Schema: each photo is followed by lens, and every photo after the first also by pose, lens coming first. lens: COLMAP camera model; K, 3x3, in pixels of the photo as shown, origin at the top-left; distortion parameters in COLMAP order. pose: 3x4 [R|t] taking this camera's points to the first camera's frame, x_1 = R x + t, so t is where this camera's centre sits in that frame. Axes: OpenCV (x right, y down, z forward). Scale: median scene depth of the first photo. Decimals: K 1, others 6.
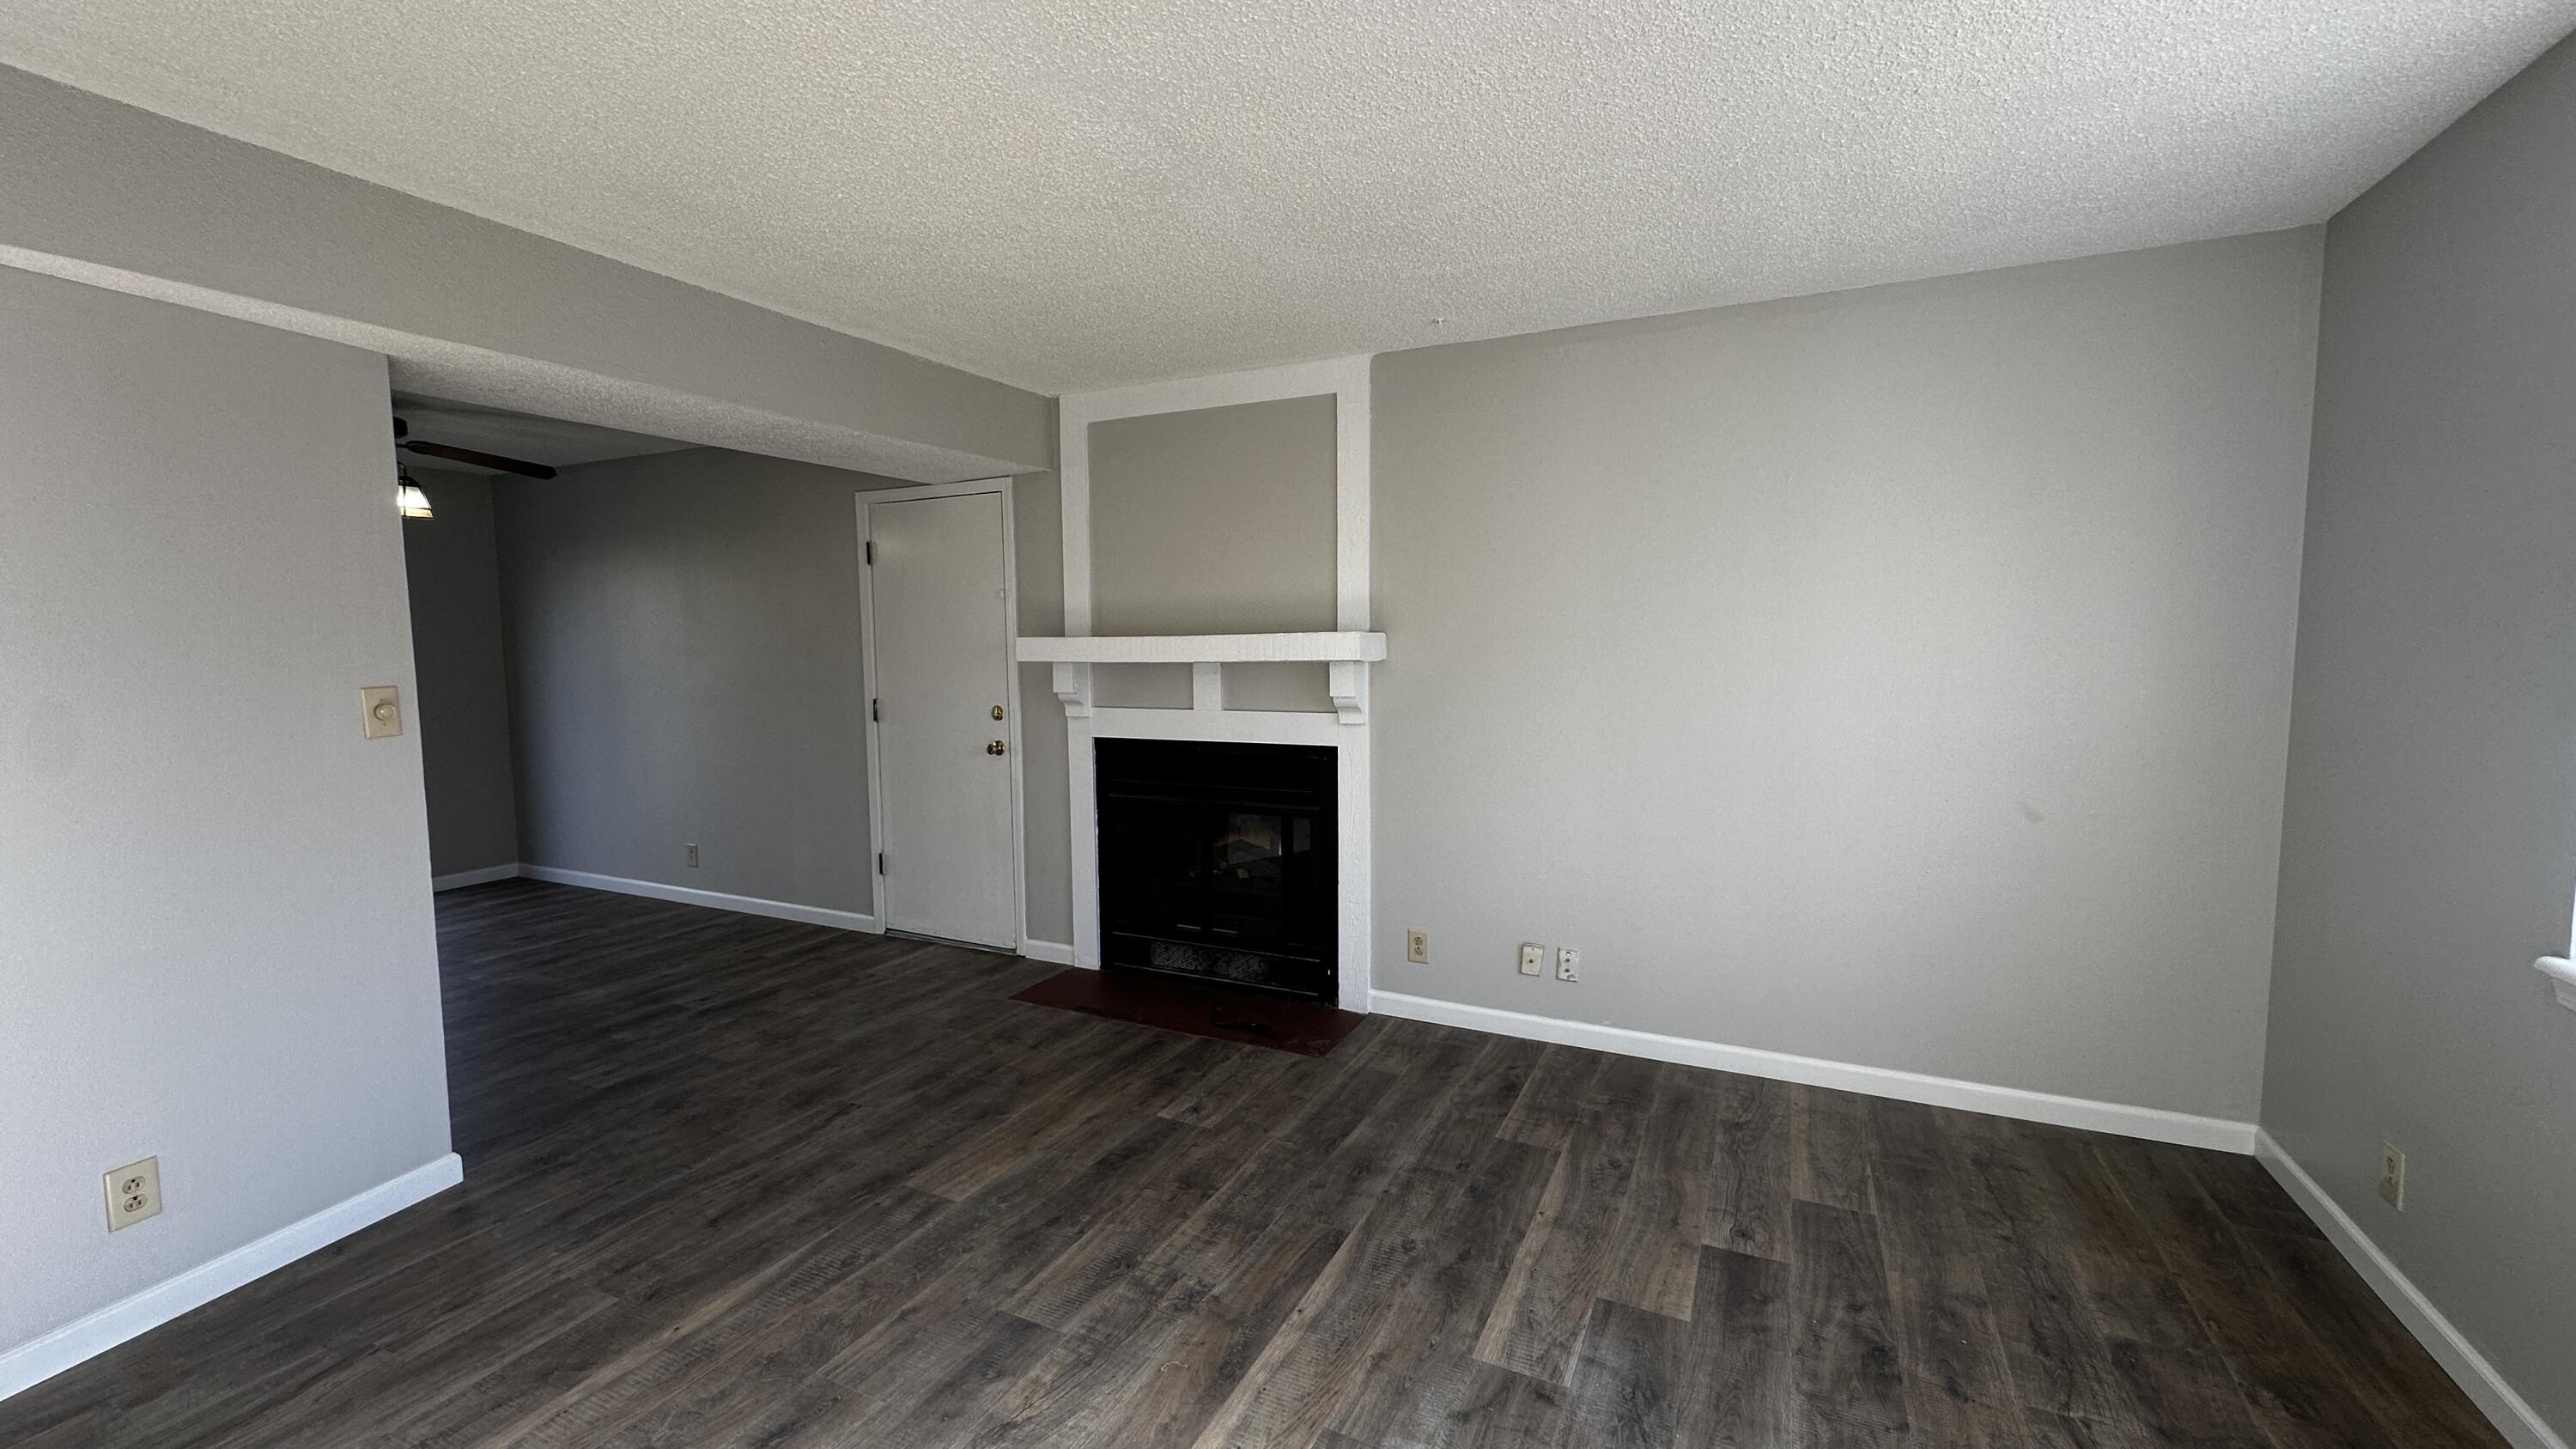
lens RADIAL K [[1029.1, 0, 1289.3], [0, 1029.1, 726.2], [0, 0, 1]] dist [-0.005160, 0.000316]
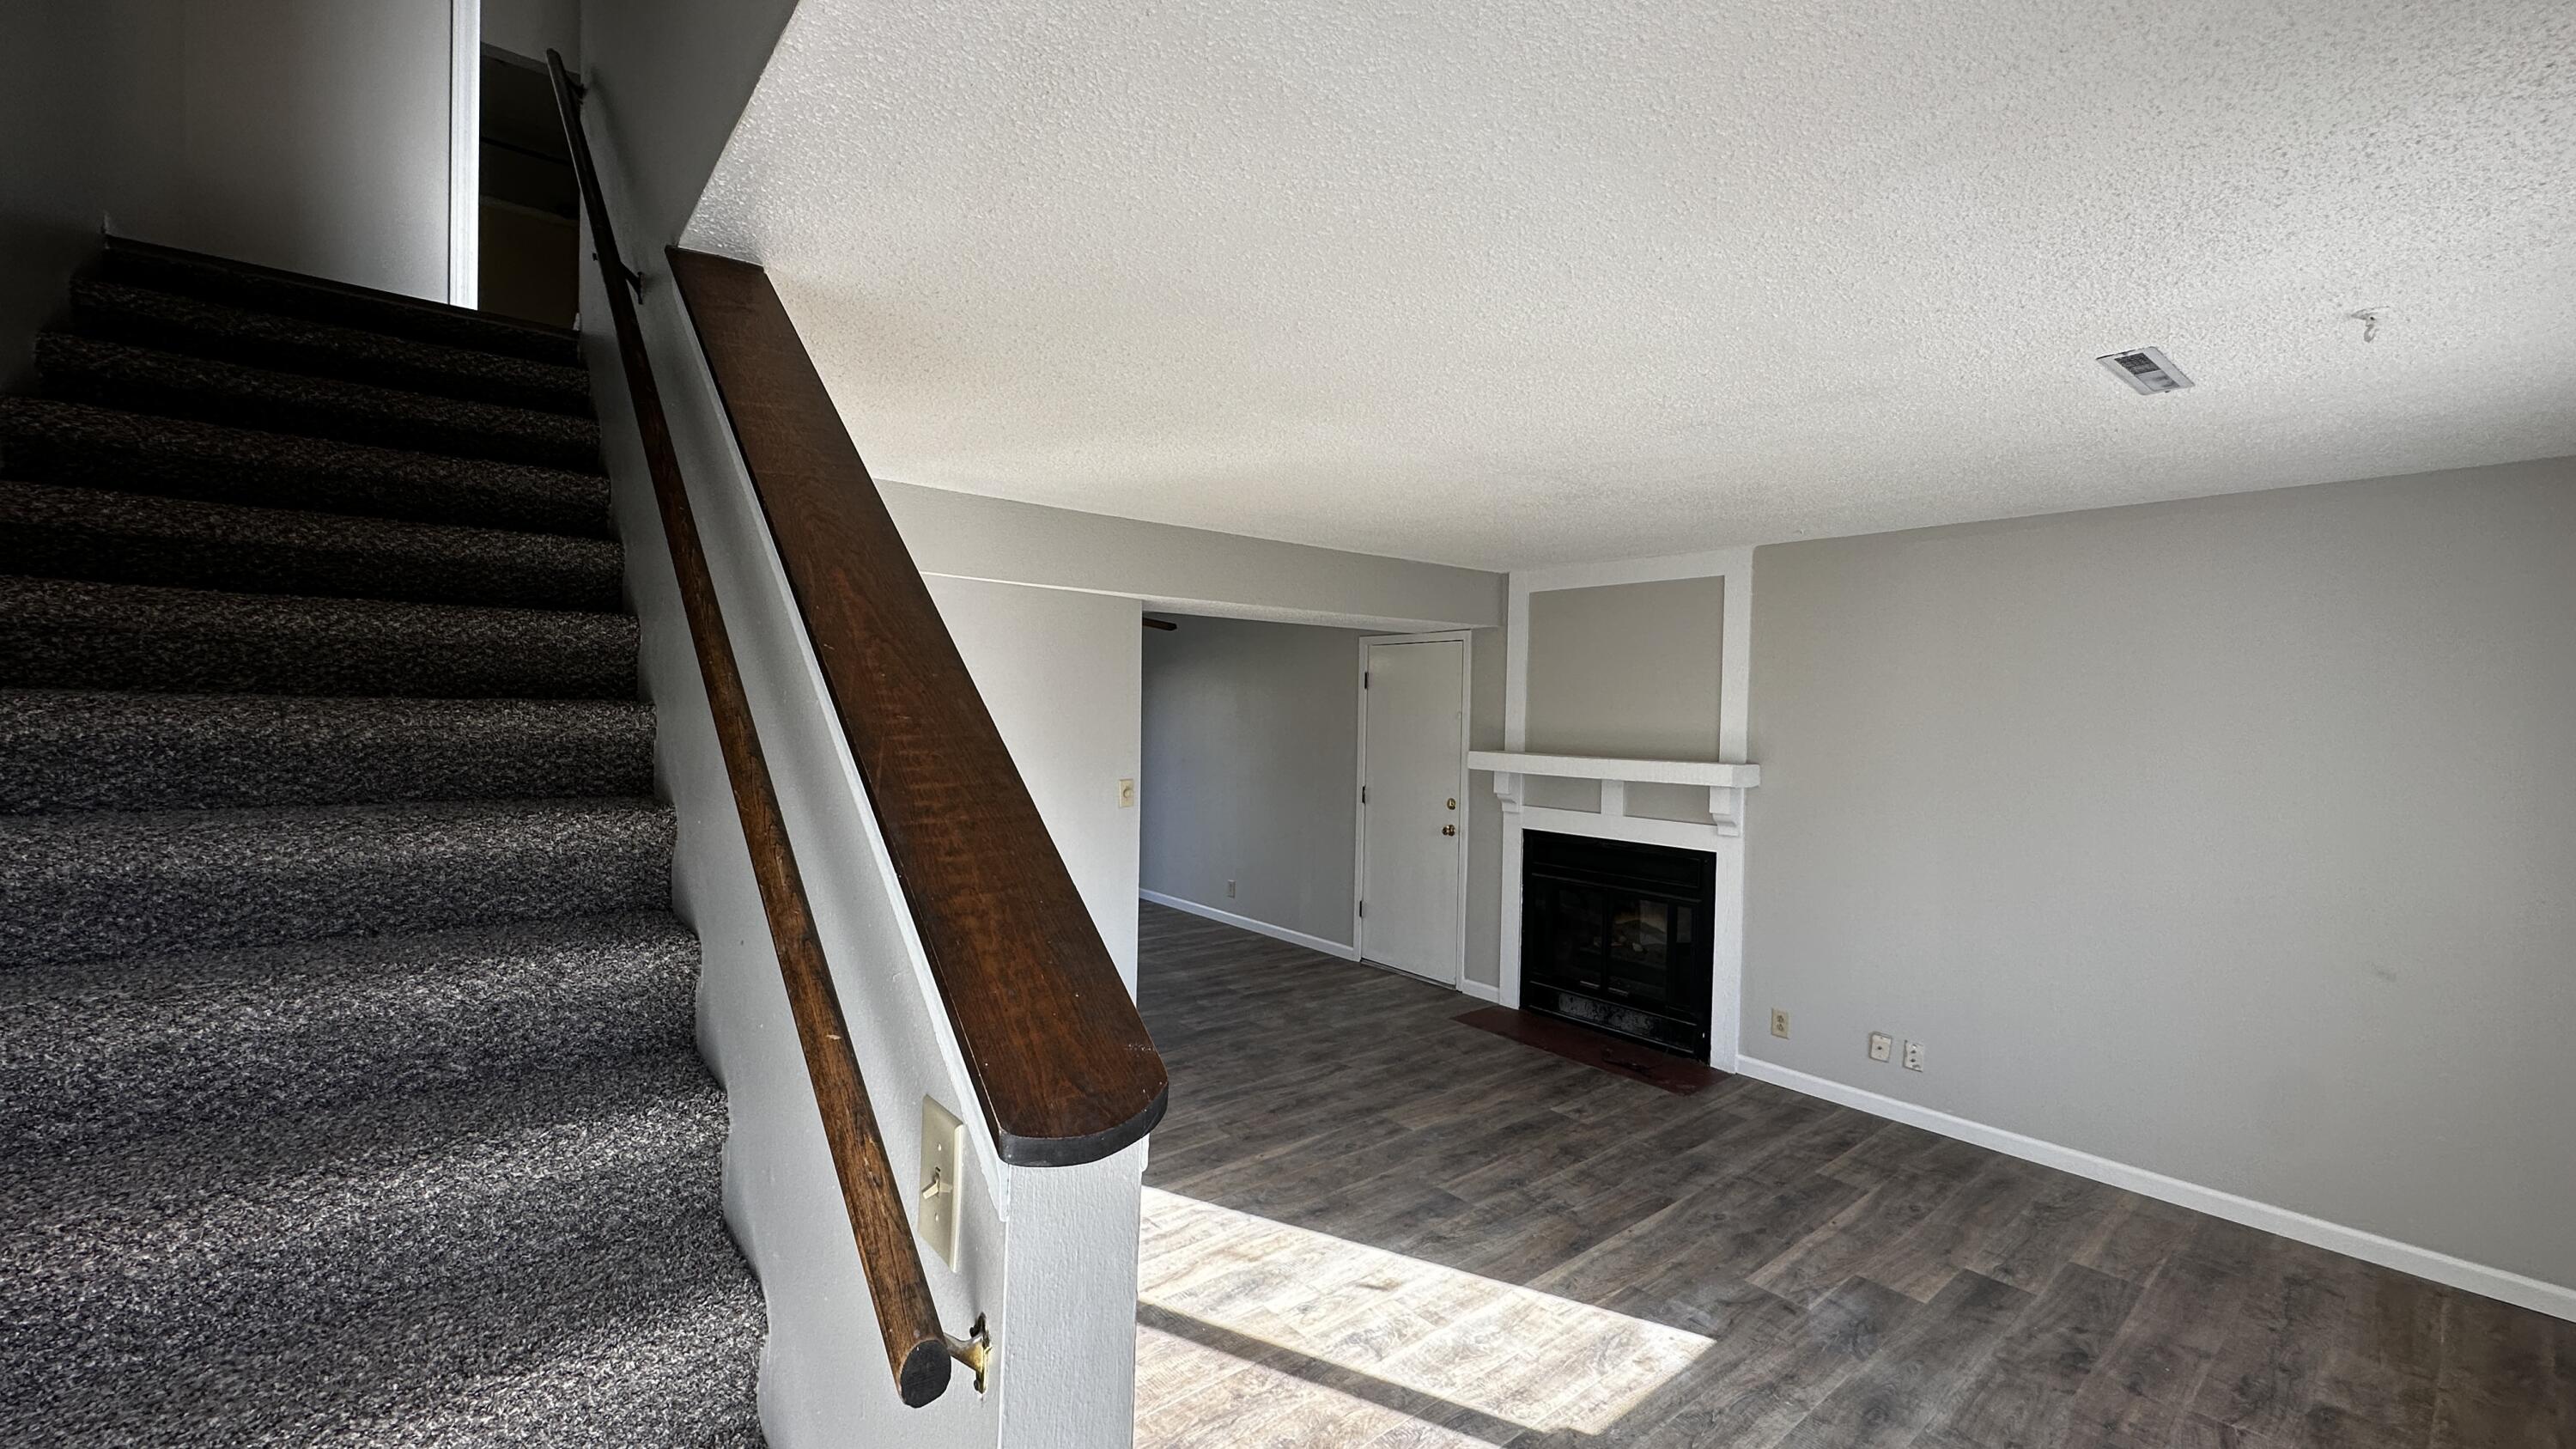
lens RADIAL K [[1029.1, 0, 1284.2], [0, 1029.1, 731.5], [0, 0, 1]] dist [-0.005160, 0.000316]
pose [[0.907090, 0.035348, -0.419451, 0.114078], [-0.061255, 0.996945, -0.048452, -0.044207], [0.416457, 0.069644, 0.906484, -0.463333]]
